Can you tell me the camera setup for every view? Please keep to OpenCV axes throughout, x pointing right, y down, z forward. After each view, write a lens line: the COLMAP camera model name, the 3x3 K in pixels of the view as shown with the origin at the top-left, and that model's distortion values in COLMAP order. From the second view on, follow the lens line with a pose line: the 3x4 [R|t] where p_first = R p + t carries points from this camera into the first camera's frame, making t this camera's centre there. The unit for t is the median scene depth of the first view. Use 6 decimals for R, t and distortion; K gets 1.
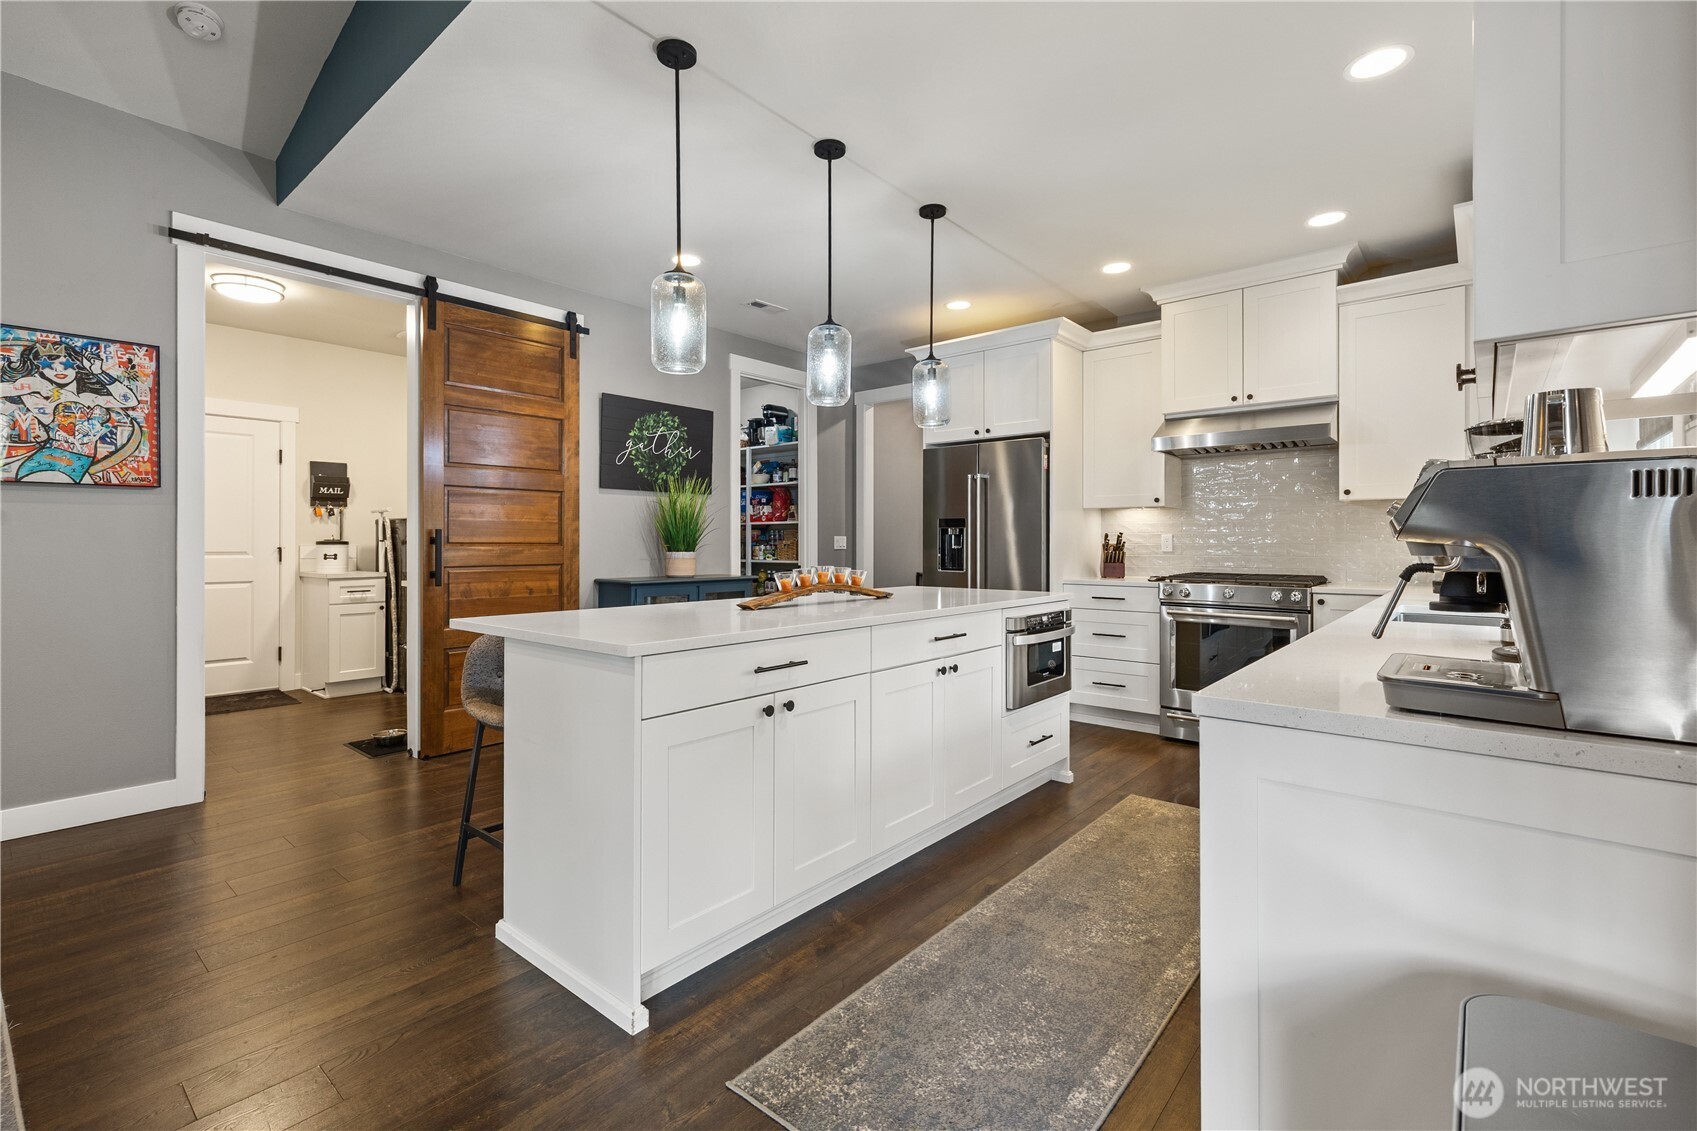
lens RADIAL K [[753.5, 0, 832.3], [0, 753.5, 546.2], [0, 0, 1]] dist [0.001091, 0.000106]
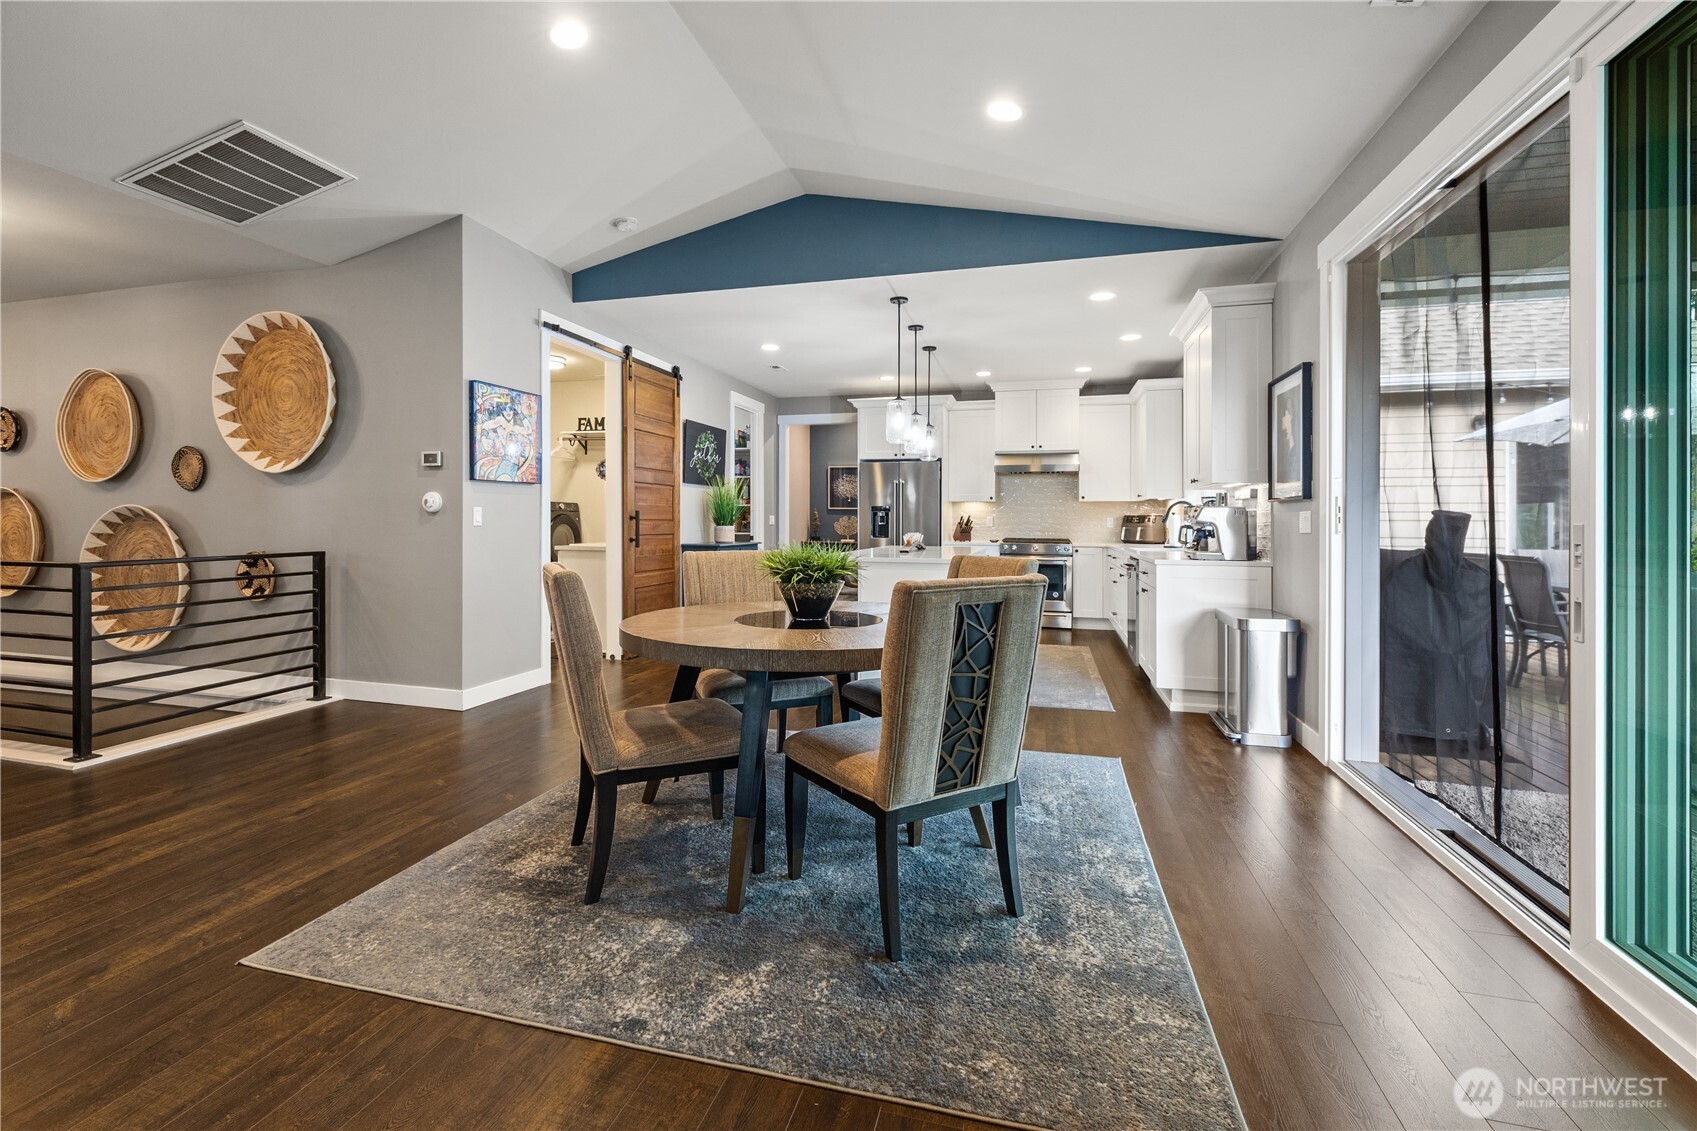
lens RADIAL K [[739.8, 0, 838.9], [0, 739.8, 522.9], [0, 0, 1]] dist [0.000450, 0.000217]
pose [[0.905388, 0.004873, 0.424558, -0.631232], [-0.005370, 0.999986, -0.000027, 0.000553], [-0.424552, -0.002256, 0.905401, -0.441864]]
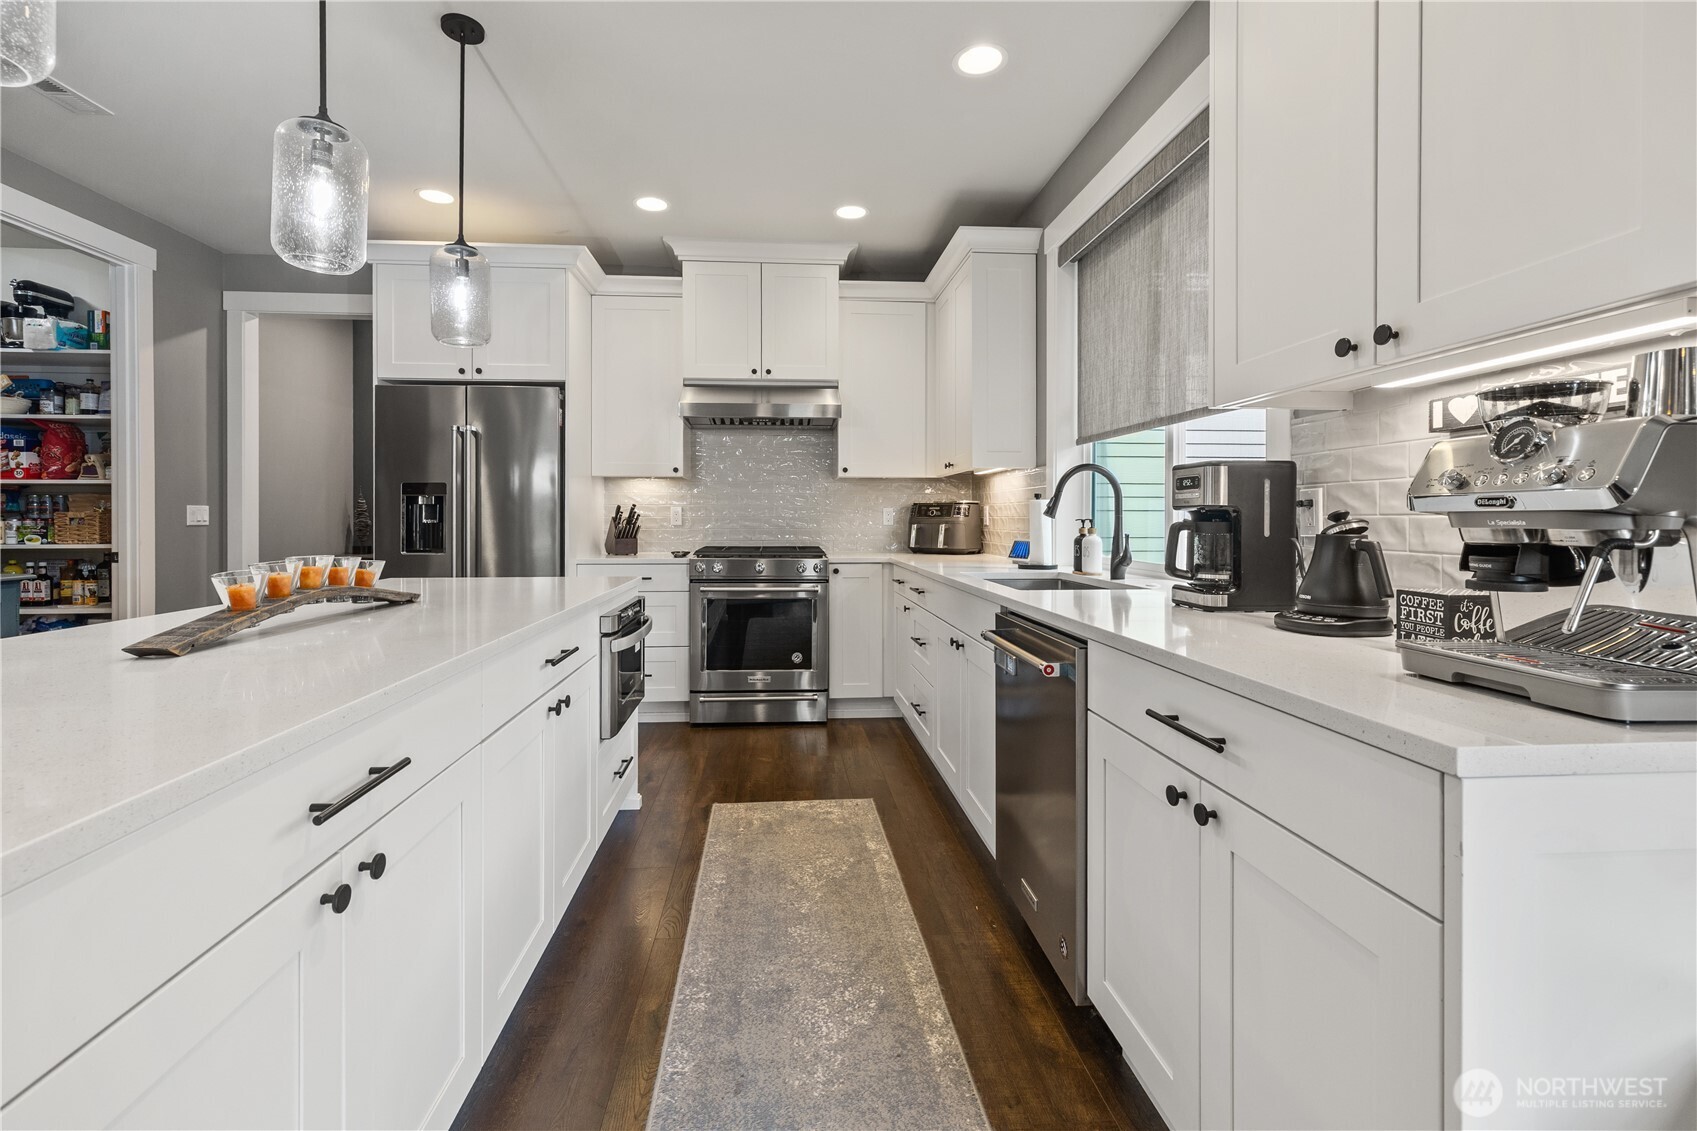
lens RADIAL K [[739.8, 0, 838.9], [0, 739.8, 522.9], [0, 0, 1]] dist [0.000450, 0.000217]
pose [[0.702800, -0.004830, 0.711371, -0.074751], [0.002269, 0.999987, 0.004547, 0.000412], [-0.711384, -0.001581, 0.702802, 0.202936]]
